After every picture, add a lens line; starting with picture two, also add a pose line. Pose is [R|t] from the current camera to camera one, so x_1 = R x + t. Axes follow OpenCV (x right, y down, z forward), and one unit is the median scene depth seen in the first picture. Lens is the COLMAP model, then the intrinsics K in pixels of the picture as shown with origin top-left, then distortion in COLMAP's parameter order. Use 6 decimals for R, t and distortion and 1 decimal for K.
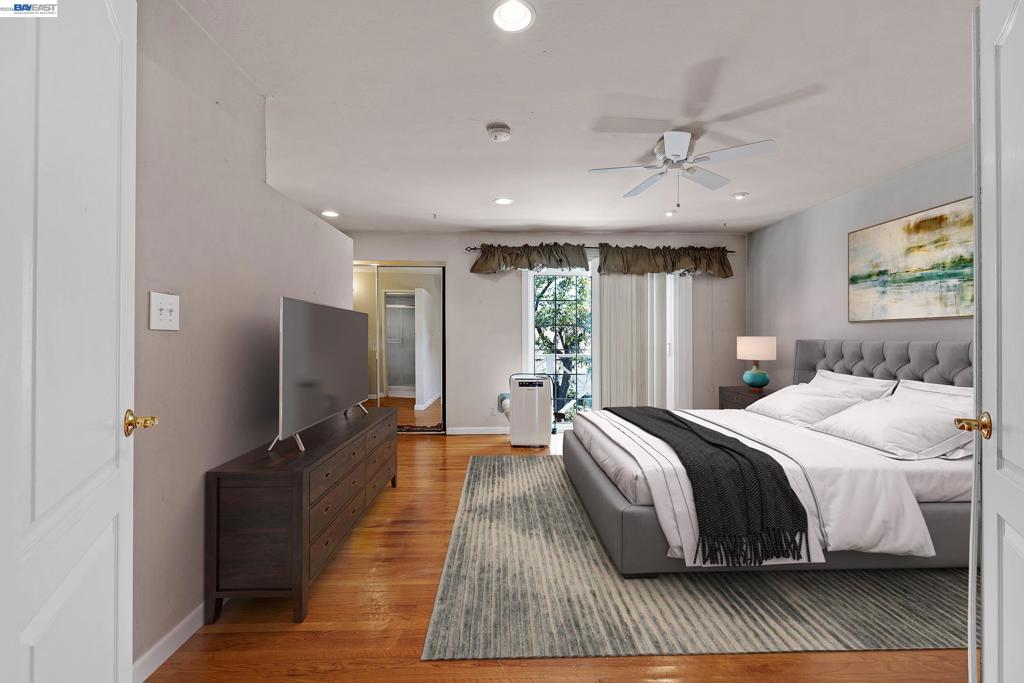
lens RADIAL K [[426.9, 0, 513.3], [0, 426.9, 339.1], [0, 0, 1]] dist [-0.000532, -0.000072]
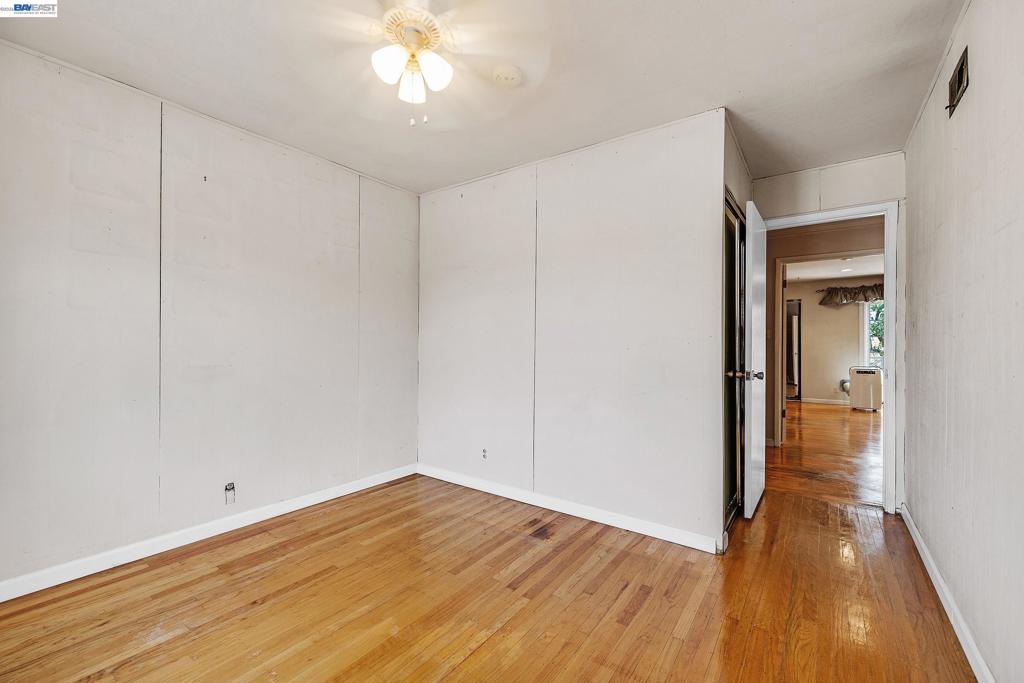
lens RADIAL K [[426.9, 0, 510.4], [0, 426.9, 345.4], [0, 0, 1]] dist [-0.000532, -0.000072]
pose [[0.798153, 0.002519, -0.602449, -0.059254], [-0.001871, 0.999997, 0.001702, -0.001381], [0.602452, -0.000231, 0.798155, -1.048460]]
